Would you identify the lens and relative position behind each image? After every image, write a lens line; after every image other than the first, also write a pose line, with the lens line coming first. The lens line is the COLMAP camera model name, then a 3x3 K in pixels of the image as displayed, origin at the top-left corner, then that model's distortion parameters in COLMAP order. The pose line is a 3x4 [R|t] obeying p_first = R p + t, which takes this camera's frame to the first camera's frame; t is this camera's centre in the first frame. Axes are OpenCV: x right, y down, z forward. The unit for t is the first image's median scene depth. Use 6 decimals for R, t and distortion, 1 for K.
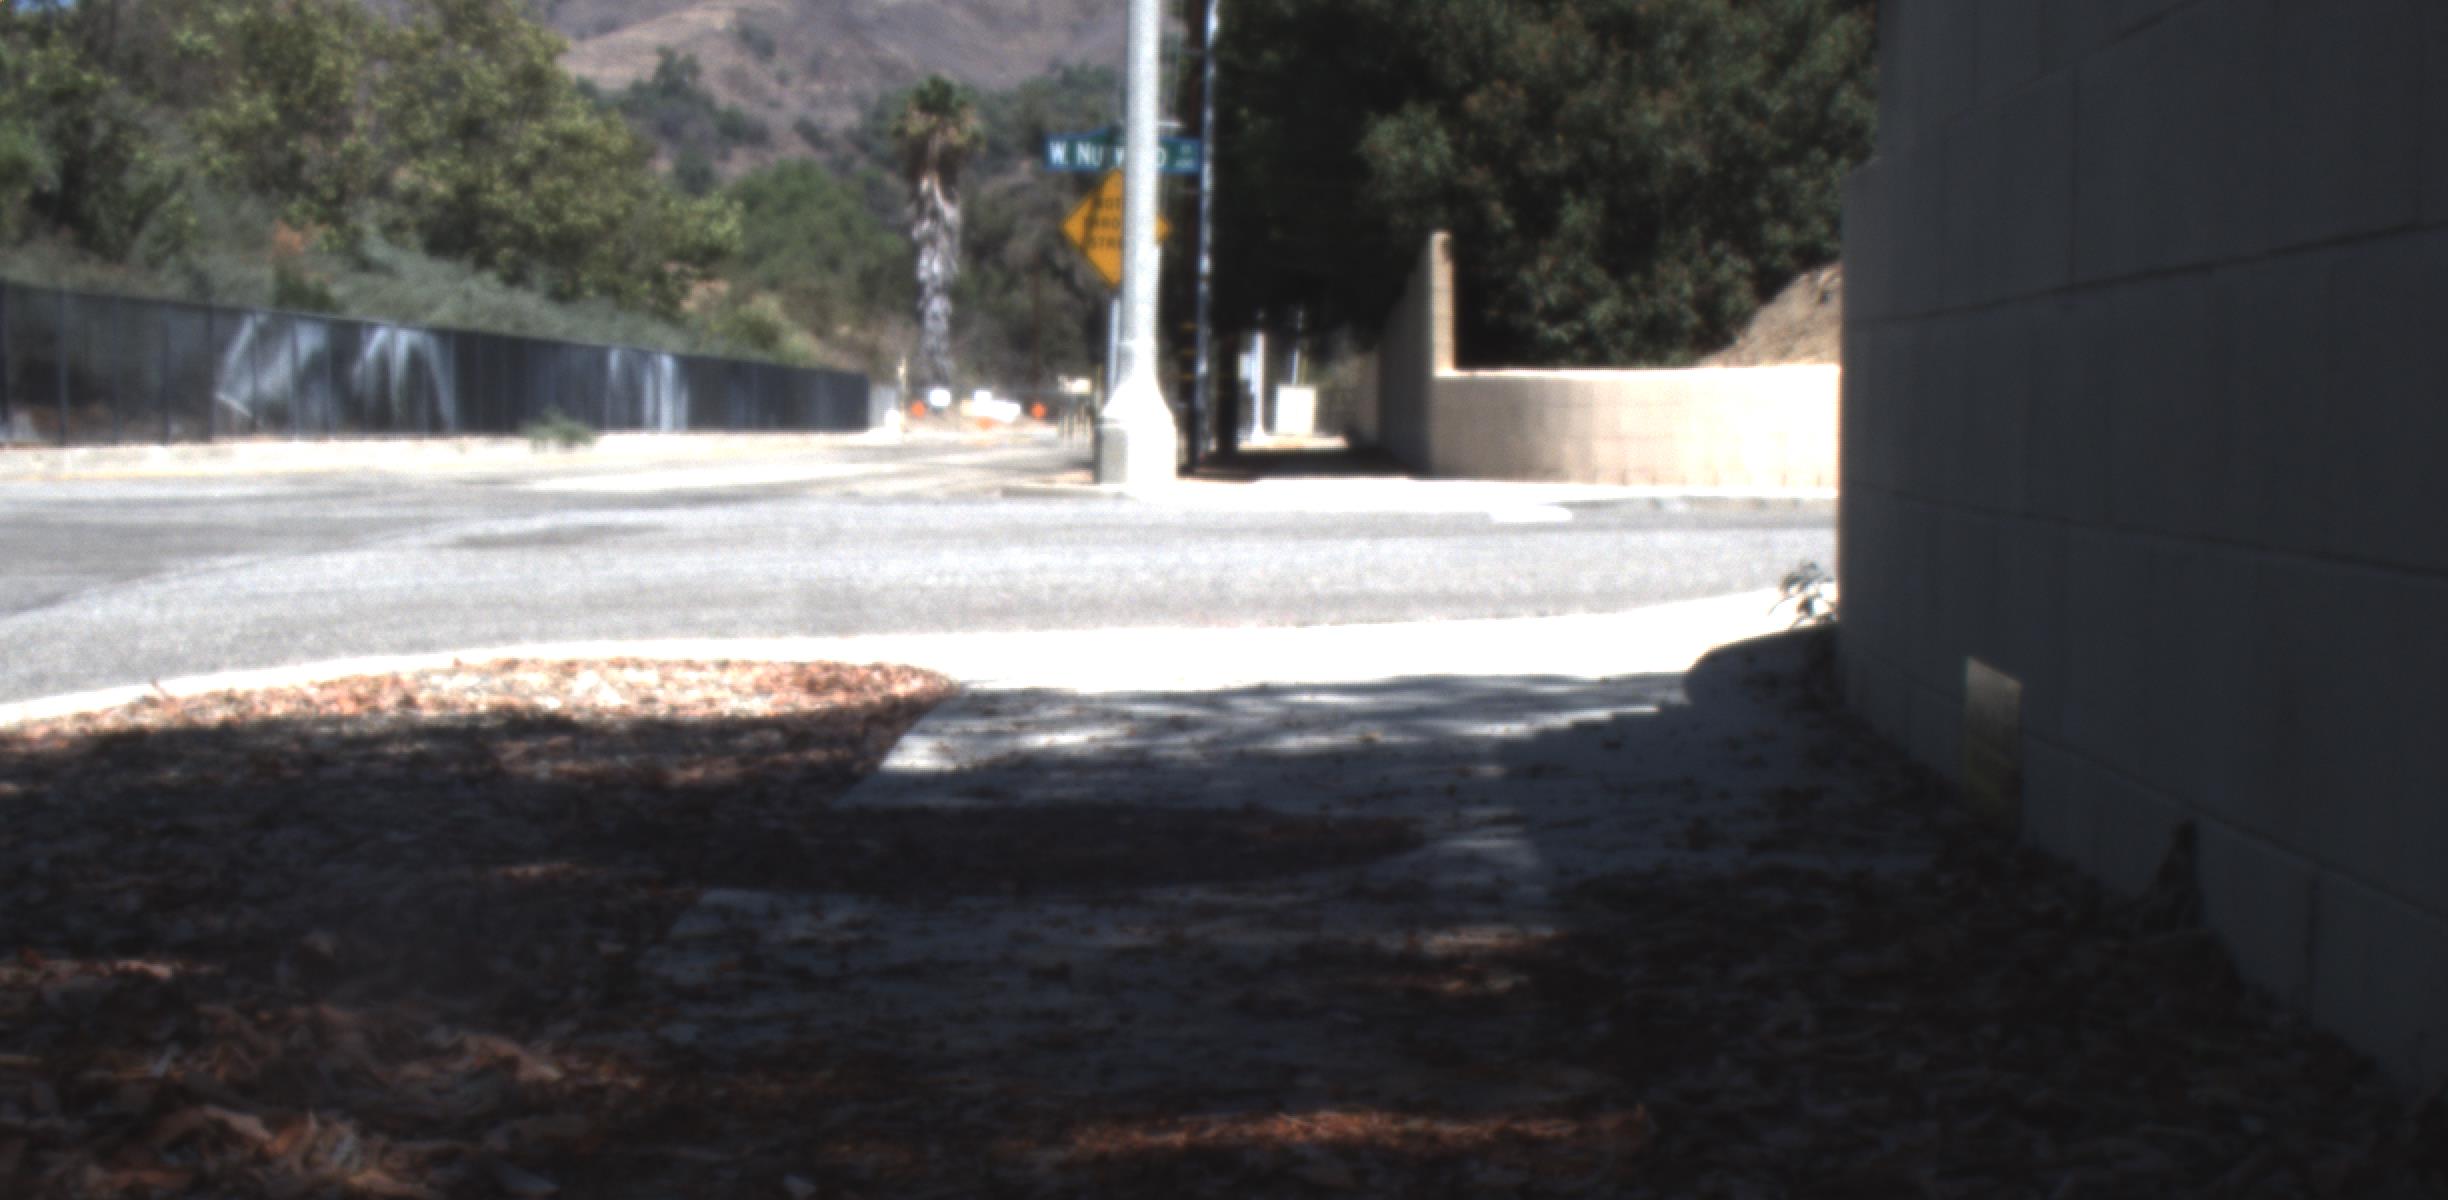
lens RADIAL K [[4865.7, 0, 1269.5], [0, 4865.7, 785.6], [0, 0, 1]] dist [-0.044953, 0.192514]
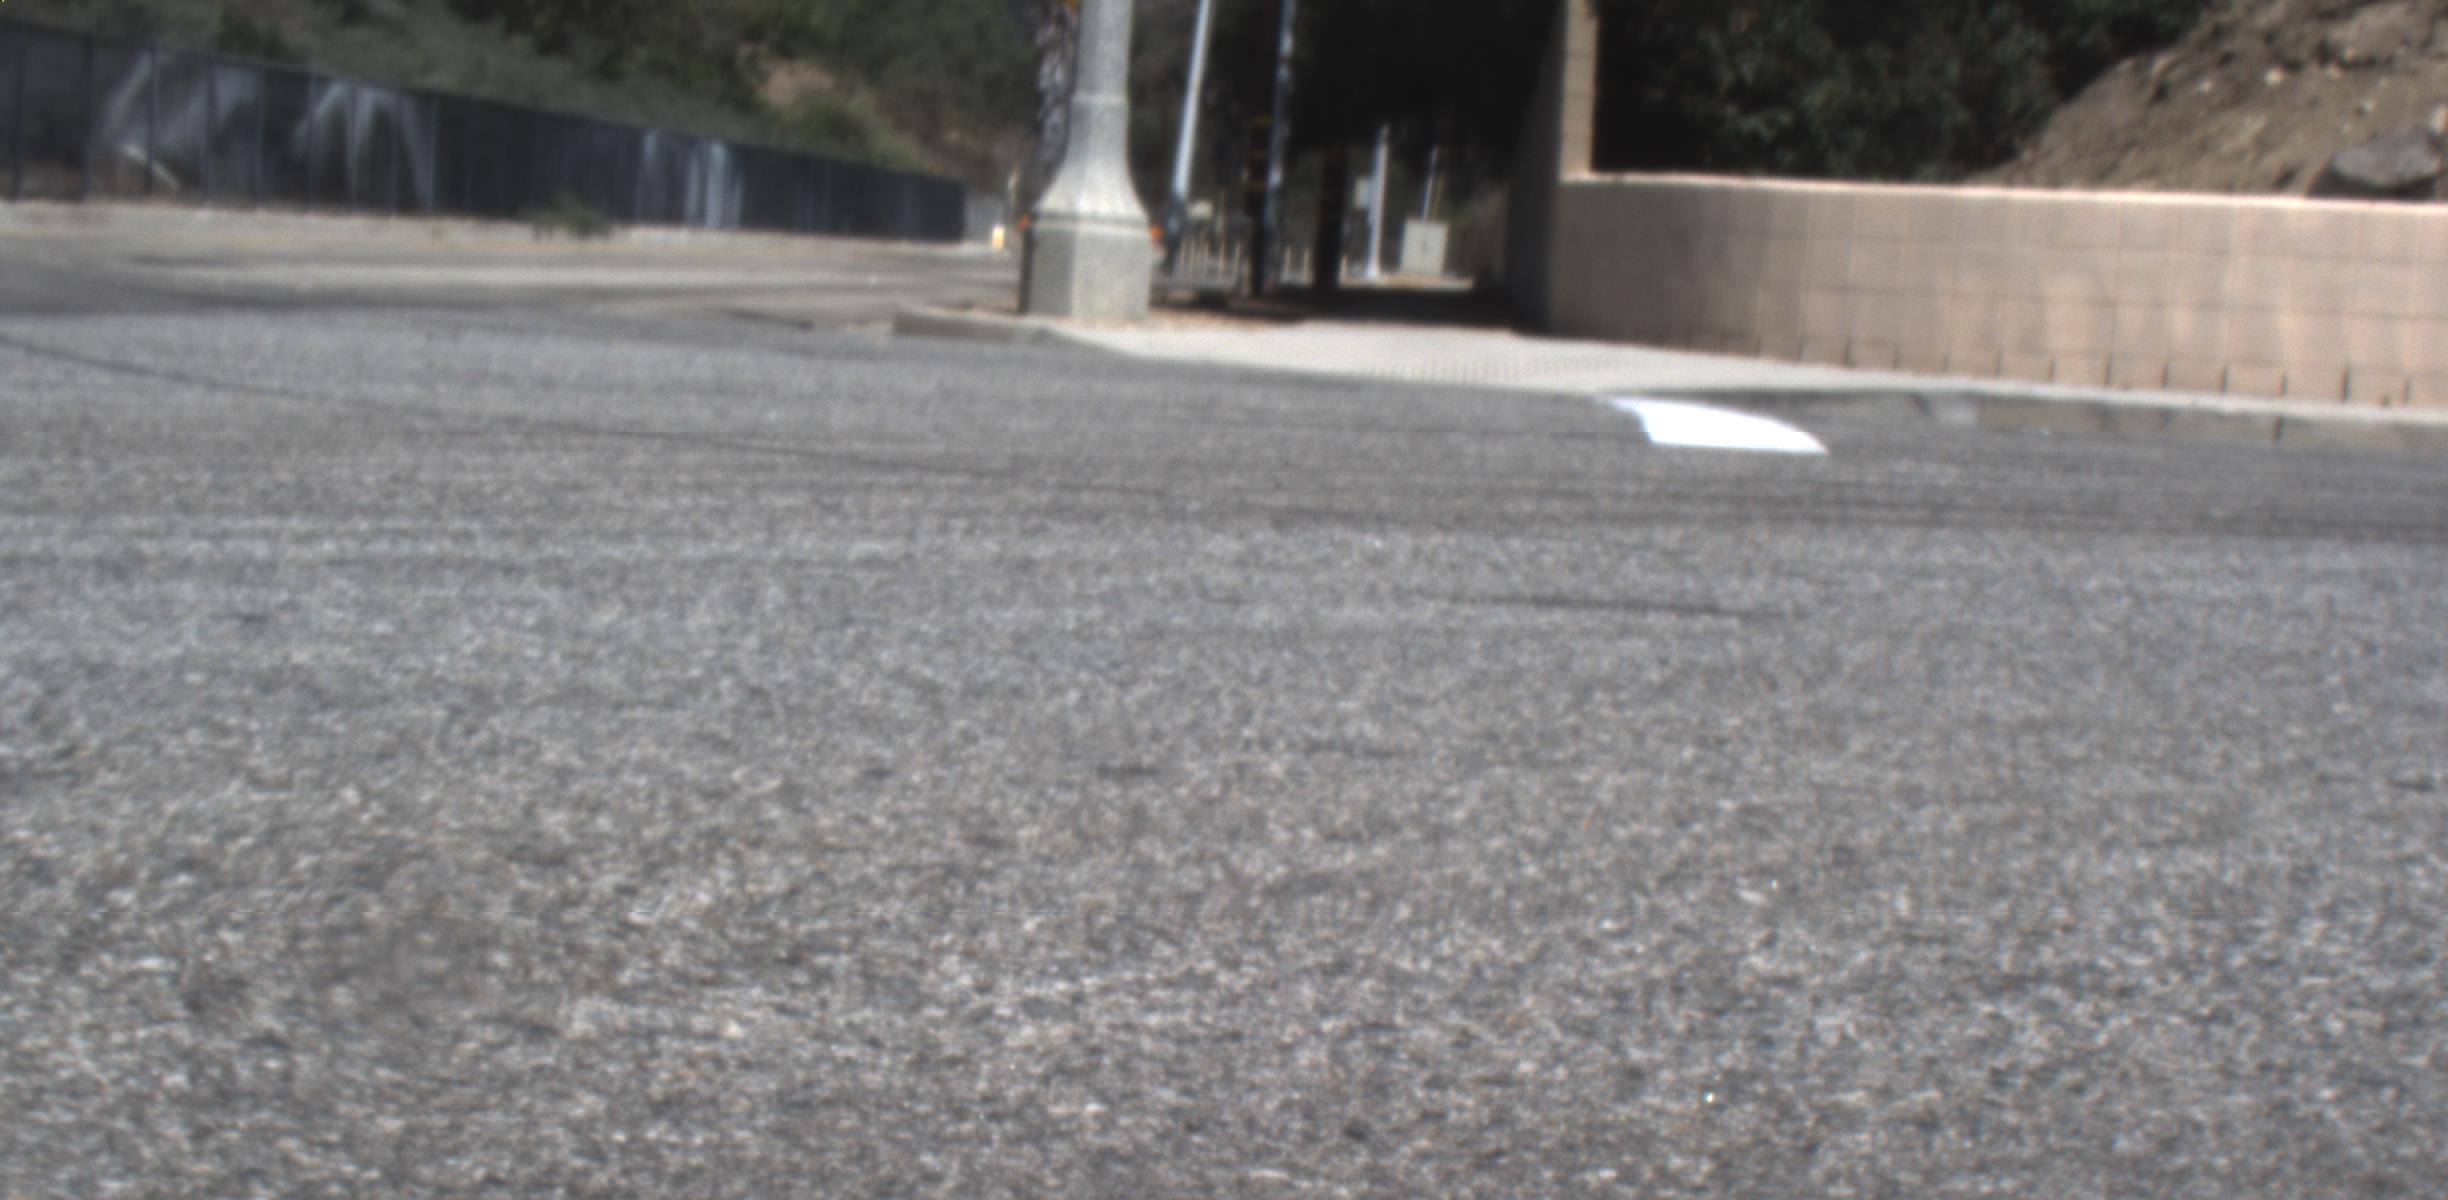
lens RADIAL K [[4881.3, 0, 1233.5], [0, 4881.3, 907.2], [0, 0, 1]] dist [-0.189658, 1.558369]
pose [[0.997750, 0.060679, -0.028500, 0.006158], [-0.058920, 0.996520, 0.058966, -0.009610], [0.031979, -0.057154, 0.997853, 0.145209]]
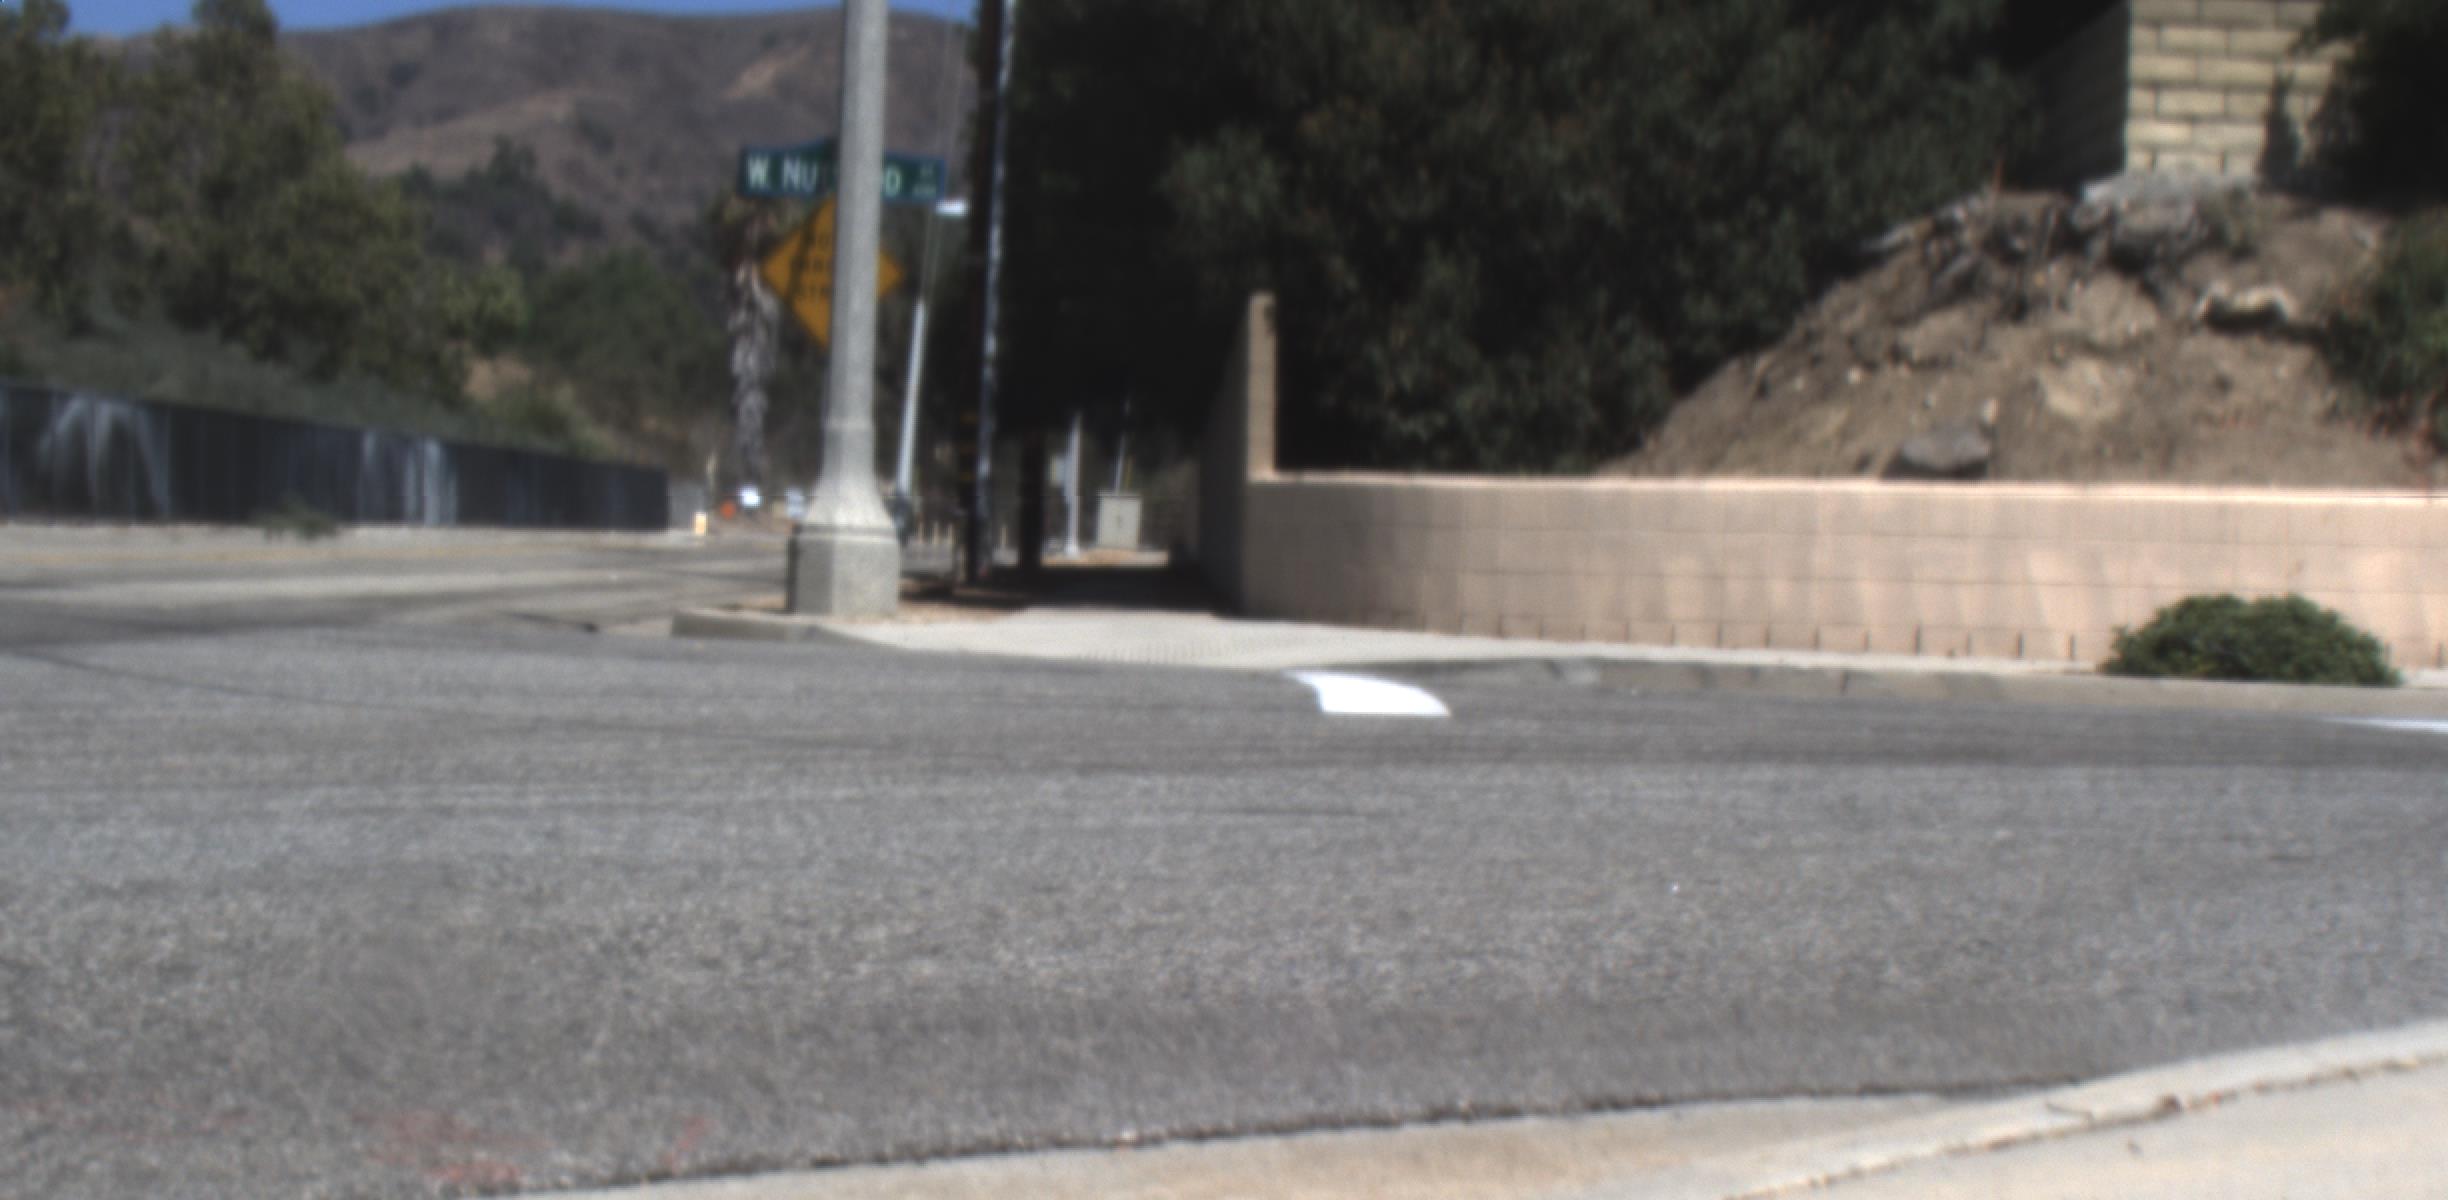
lens RADIAL K [[4854.3, 0, 1221.7], [0, 4854.3, 911.0], [0, 0, 1]] dist [-0.032659, 0.206458]
pose [[0.999320, 0.025449, 0.026663, 0.004815], [-0.025535, 0.999670, 0.002909, -0.008240], [-0.026580, -0.003588, 0.999640, 0.104875]]
